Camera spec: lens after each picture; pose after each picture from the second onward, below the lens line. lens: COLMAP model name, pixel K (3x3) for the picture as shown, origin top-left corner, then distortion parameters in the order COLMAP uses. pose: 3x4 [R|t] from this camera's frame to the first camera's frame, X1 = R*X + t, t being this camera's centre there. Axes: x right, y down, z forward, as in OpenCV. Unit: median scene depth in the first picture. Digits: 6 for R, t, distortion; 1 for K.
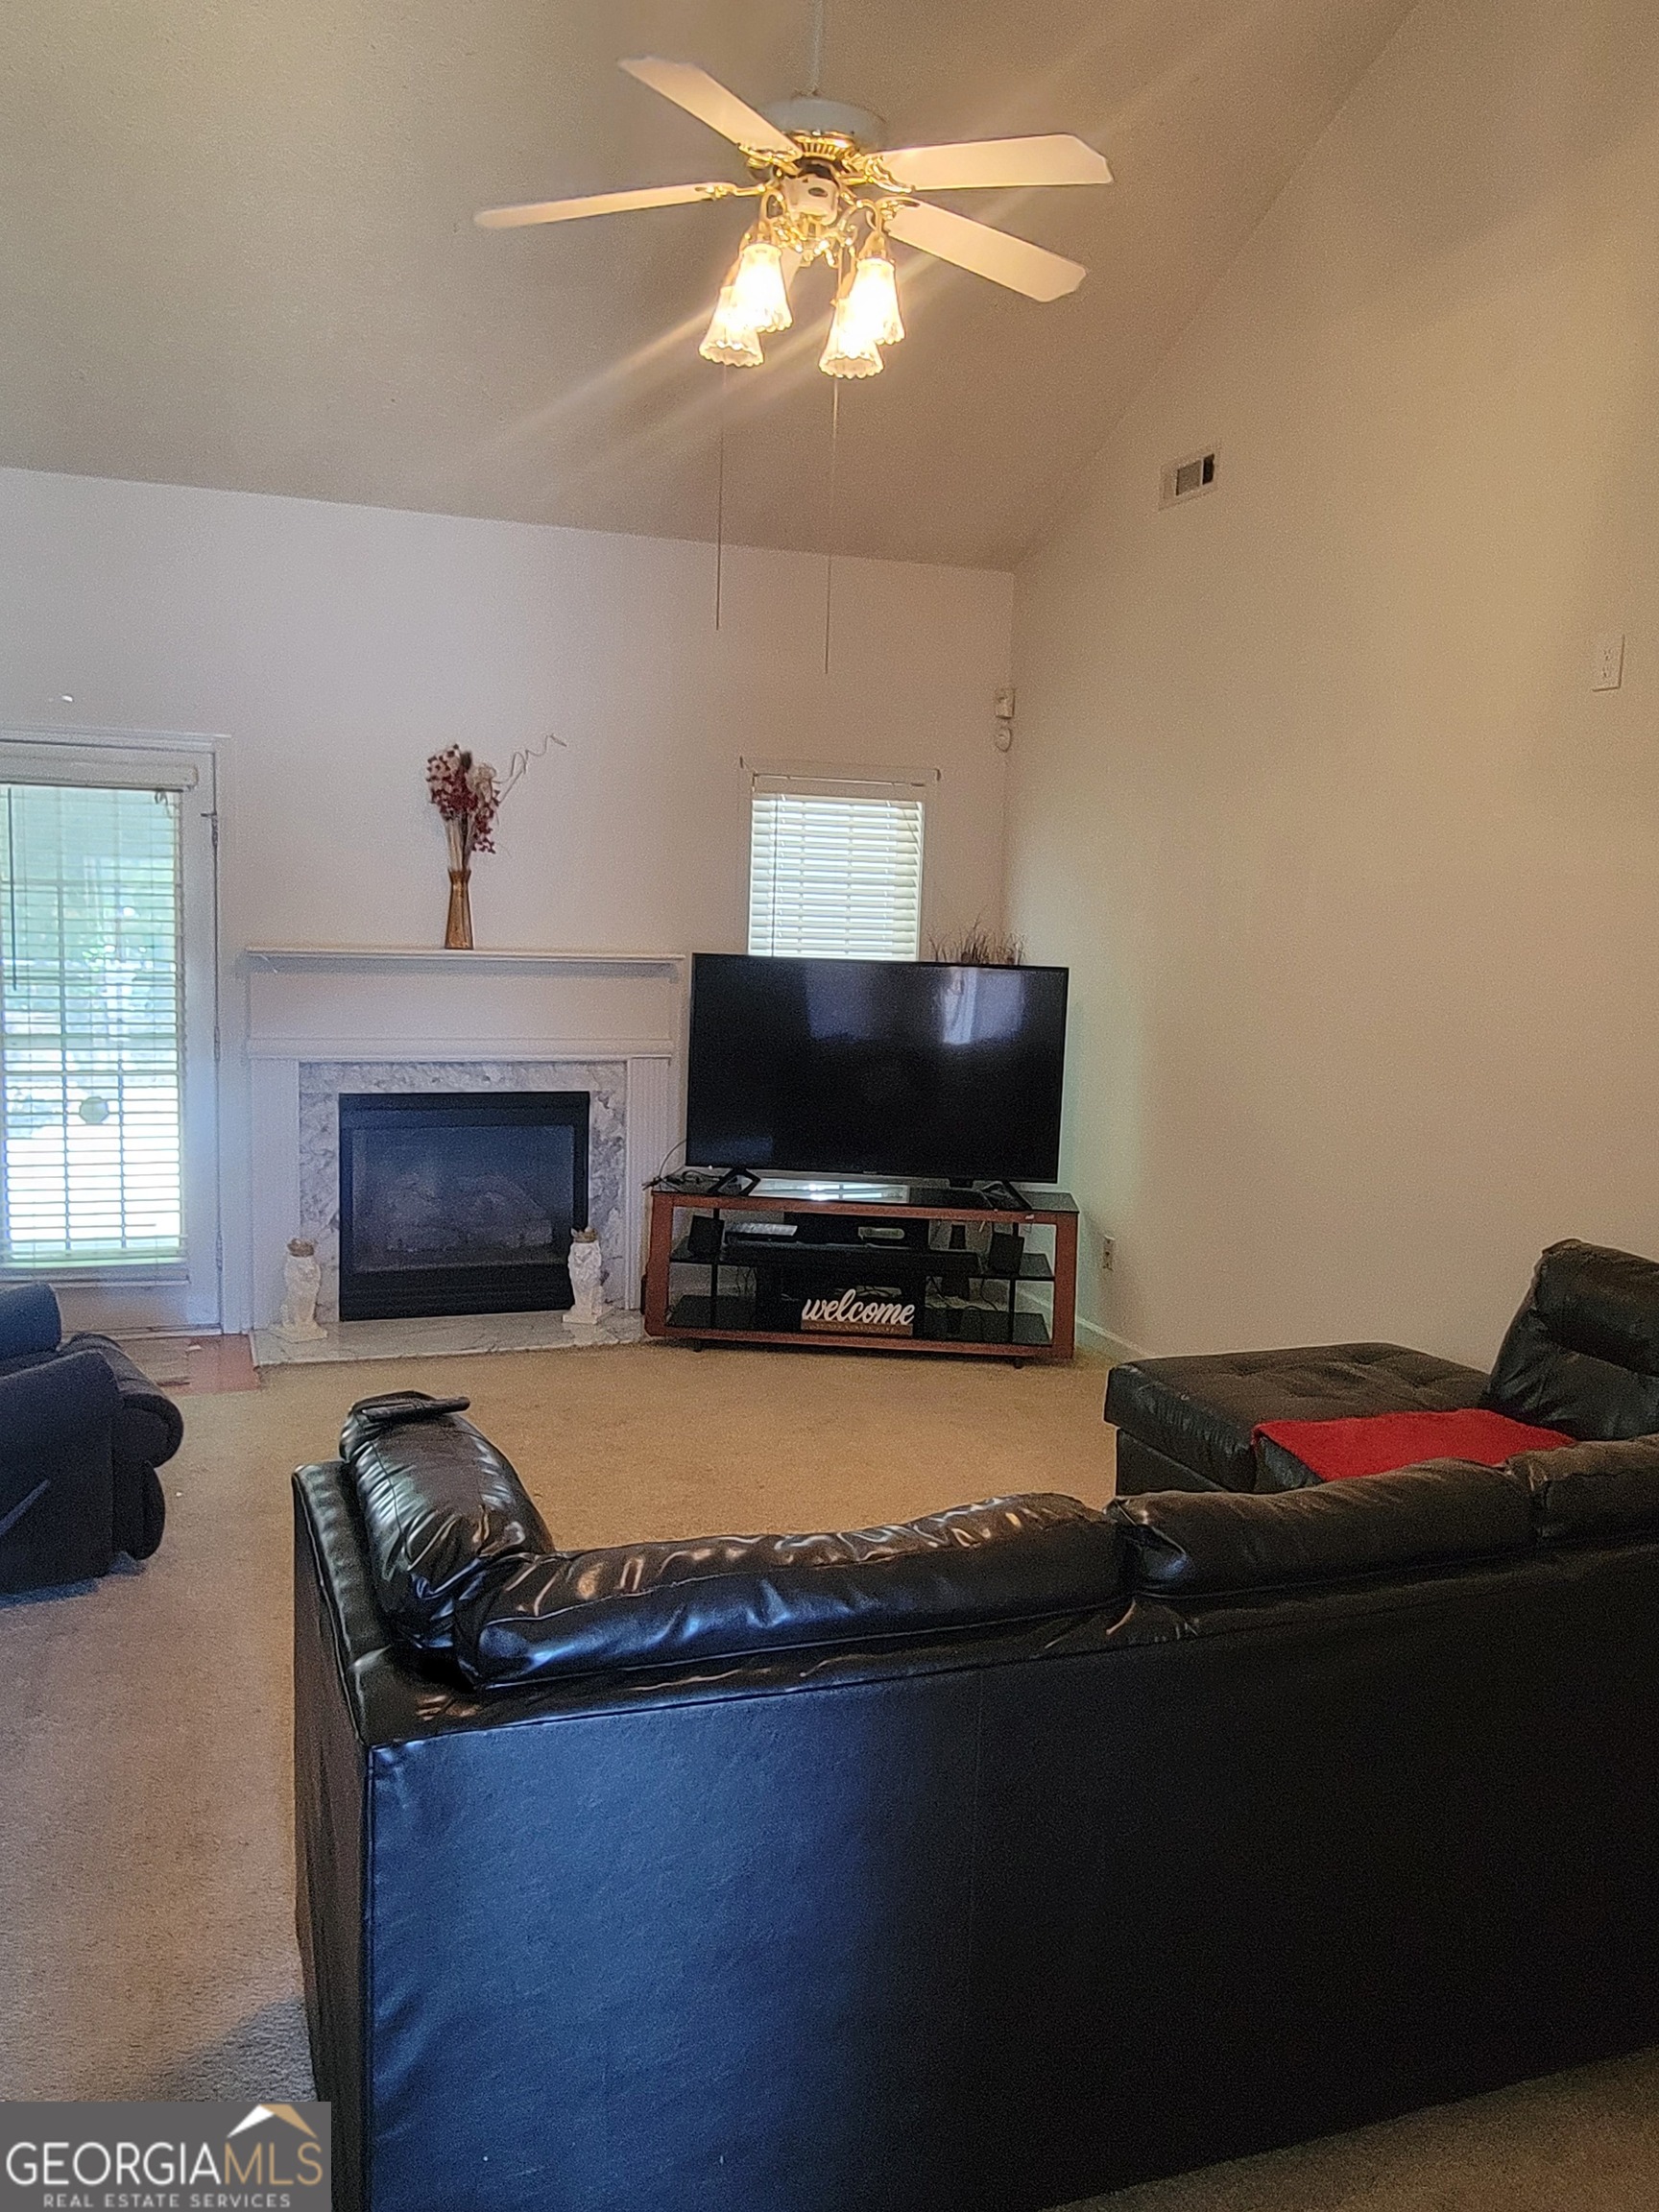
lens RADIAL K [[1748.5, 0, 835.8], [0, 1748.5, 1156.3], [0, 0, 1]] dist [-0.052838, -0.000729]
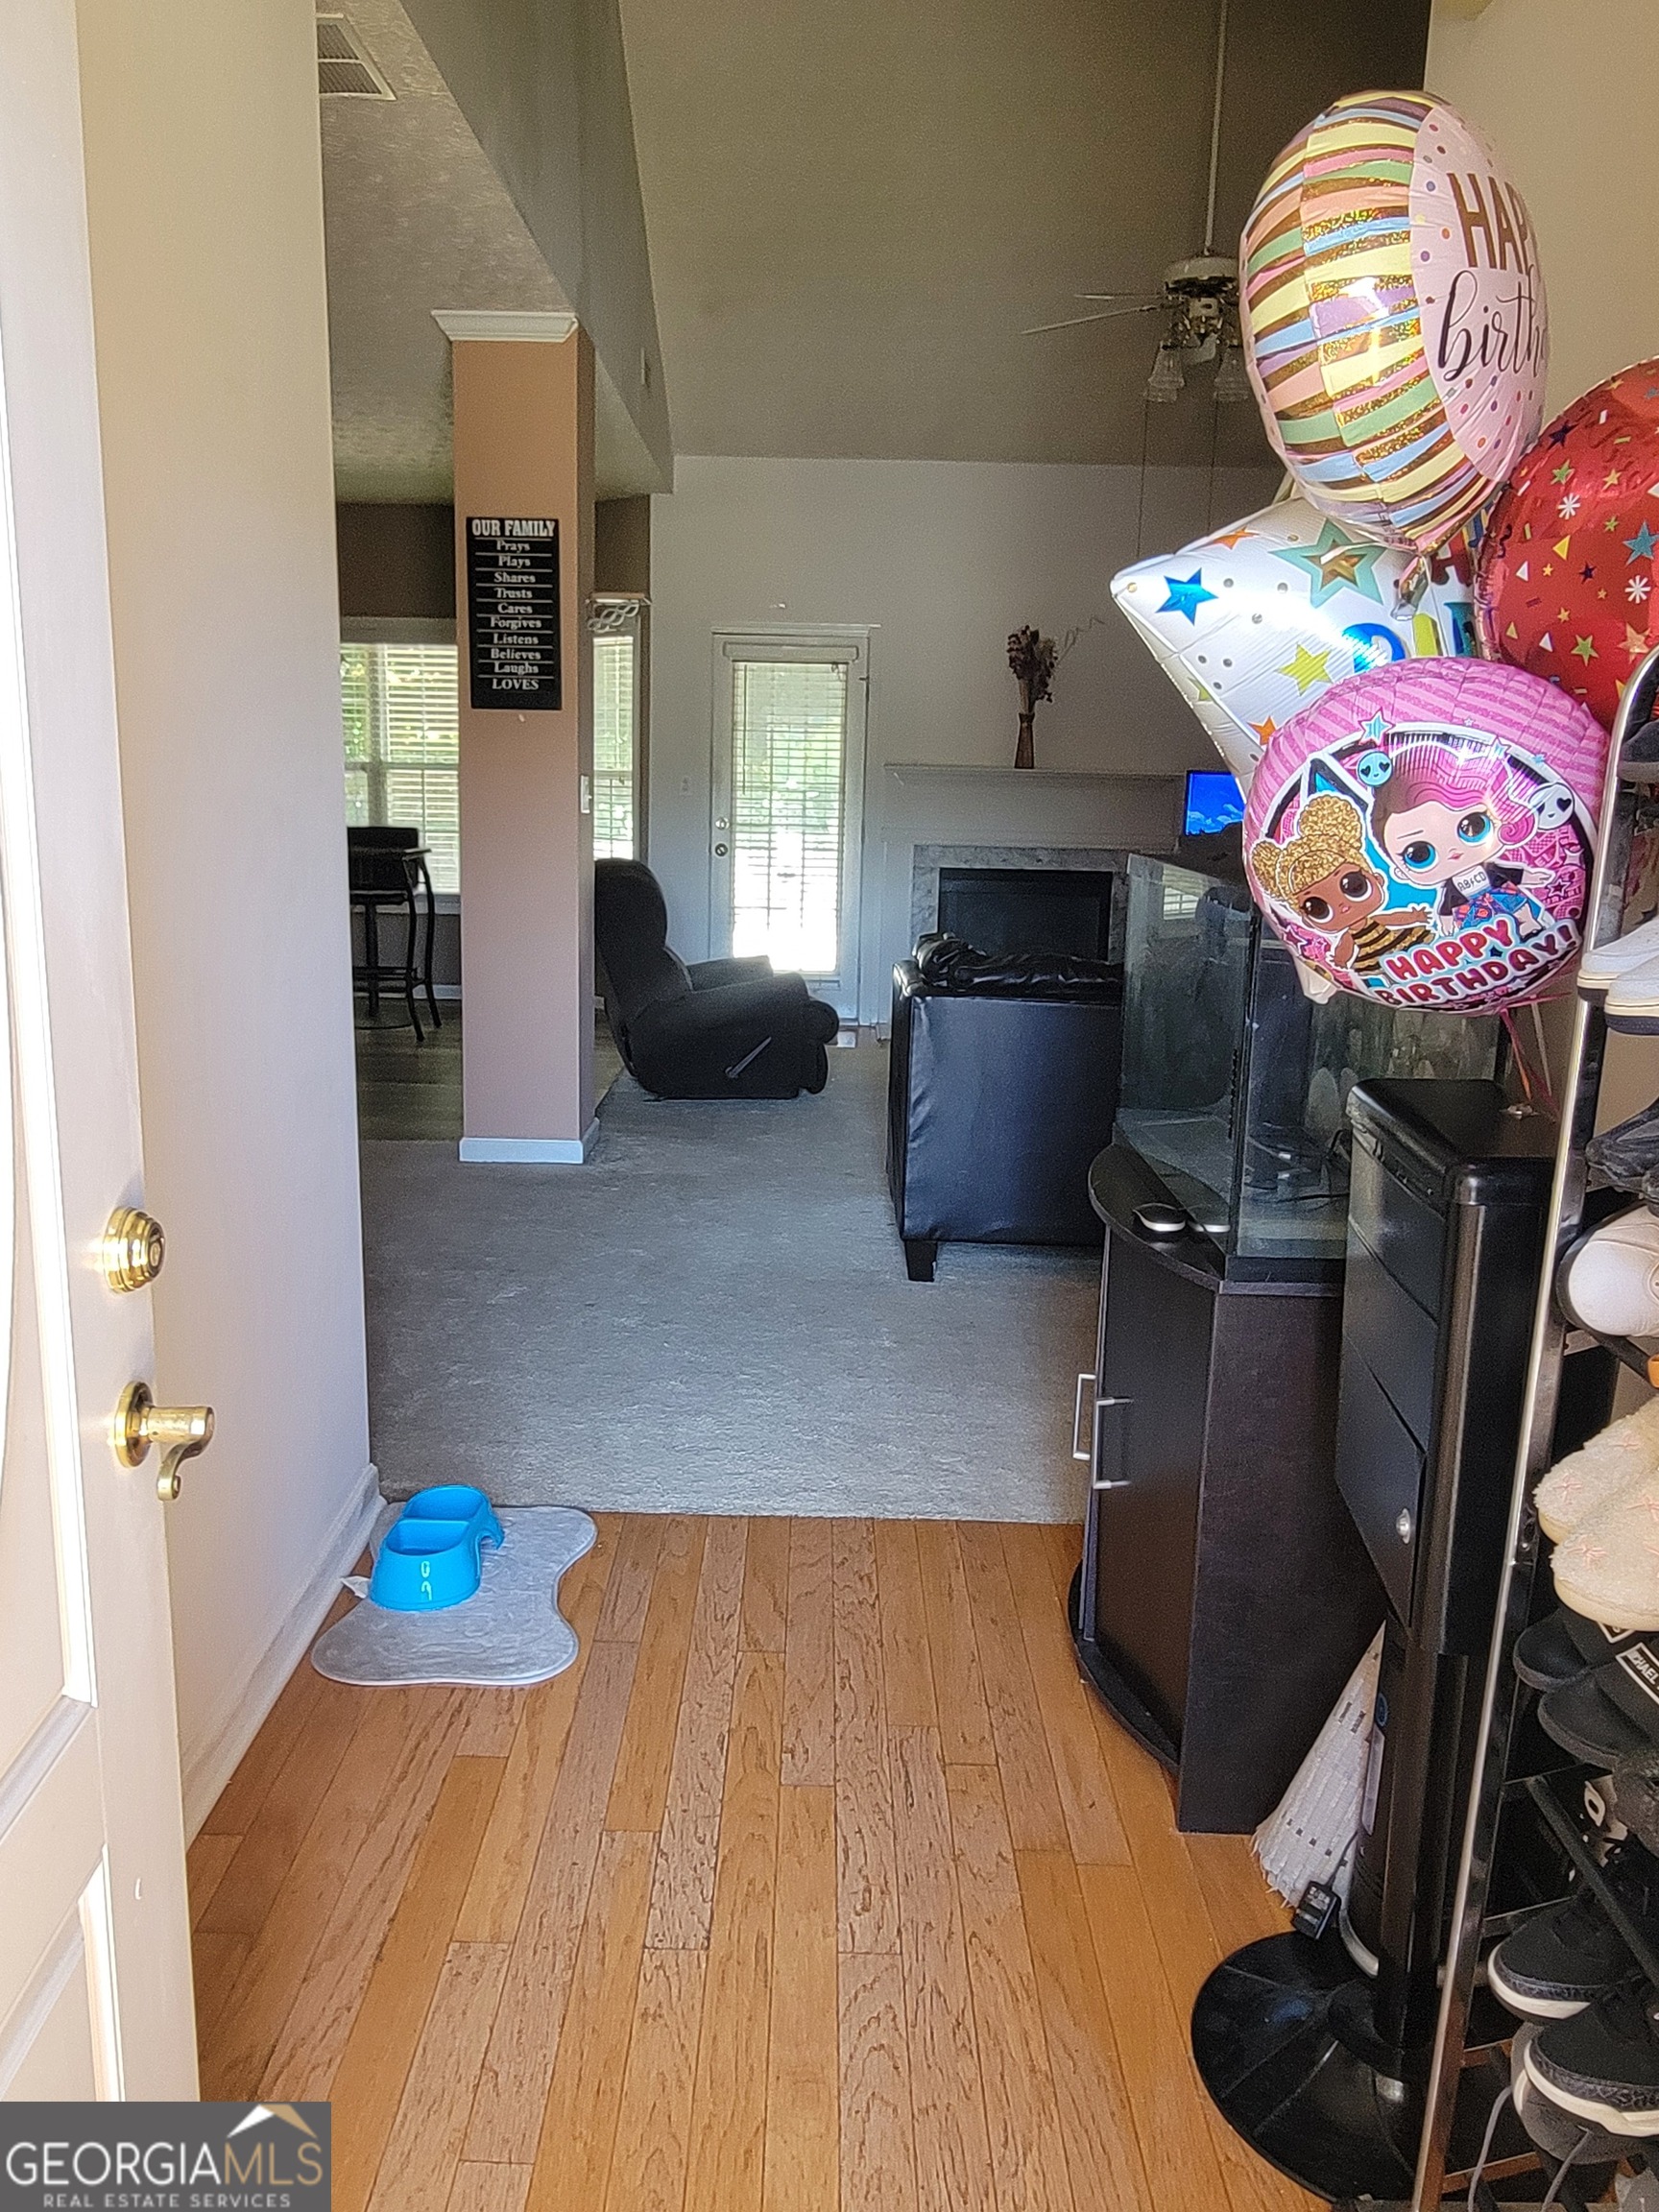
lens RADIAL K [[1595.3, 0, 829.5], [0, 1595.3, 1106.0], [0, 0, 1]] dist [-0.000152, 0.053226]
pose [[0.936317, 0.060026, -0.345986, 0.120812], [-0.037023, 0.996665, 0.072719, 0.077474], [0.349198, -0.055278, 0.935417, -0.350978]]
